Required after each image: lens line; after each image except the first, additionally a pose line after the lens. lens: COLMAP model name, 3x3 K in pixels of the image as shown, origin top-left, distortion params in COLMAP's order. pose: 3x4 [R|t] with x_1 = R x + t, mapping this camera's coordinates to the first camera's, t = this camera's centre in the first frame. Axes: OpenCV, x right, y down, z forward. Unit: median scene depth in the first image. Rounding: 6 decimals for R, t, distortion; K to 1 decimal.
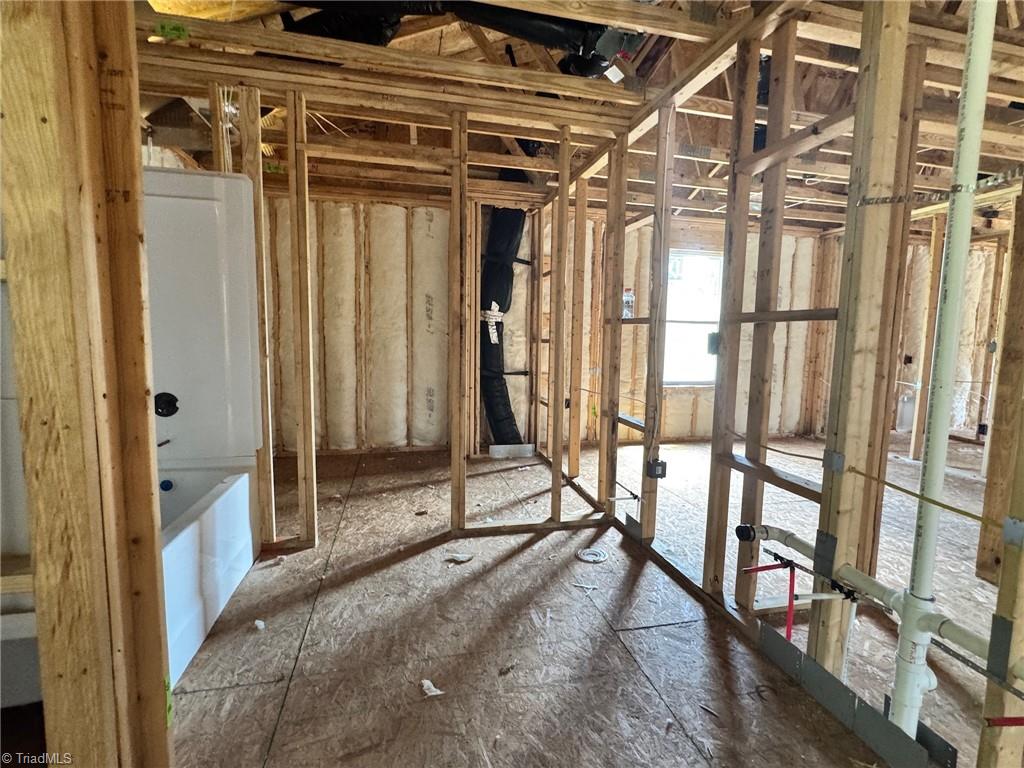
lens RADIAL K [[483.4, 0, 513.5], [0, 483.4, 382.9], [0, 0, 1]] dist [-0.003506, 0.001322]
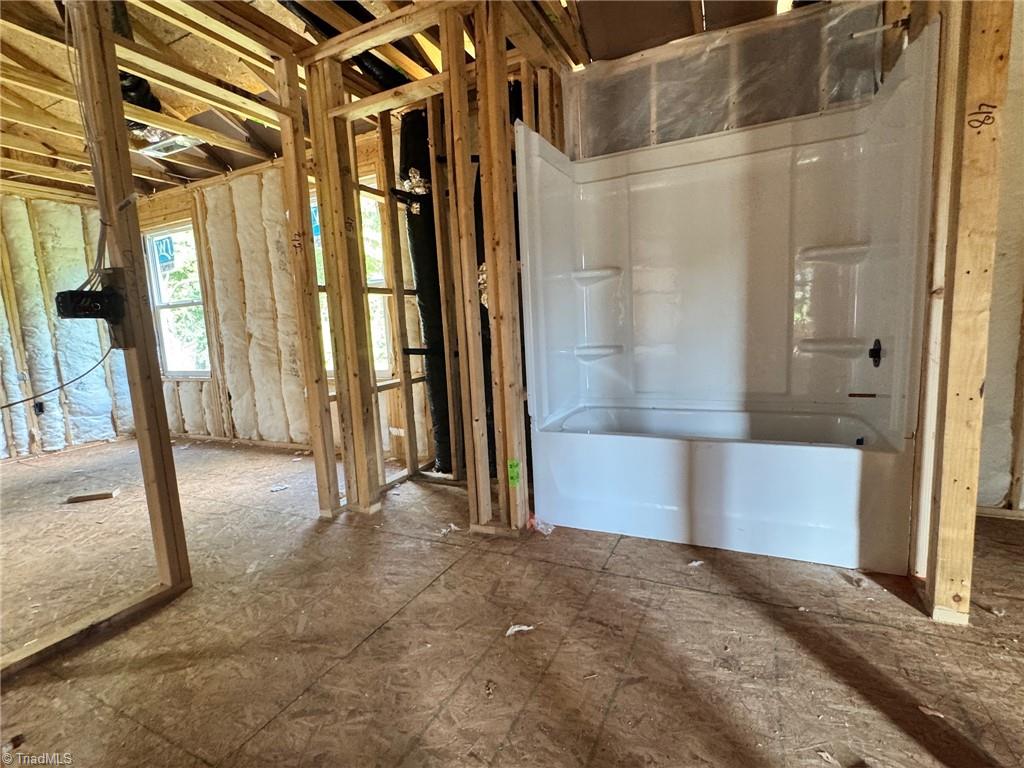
lens RADIAL K [[483.4, 0, 510.9], [0, 483.4, 384.2], [0, 0, 1]] dist [-0.003506, 0.001322]
pose [[-0.634802, 0.112281, -0.764473, 0.201308], [-0.036516, 0.983921, 0.174834, -0.015640], [0.771811, 0.138901, -0.620495, 0.564885]]
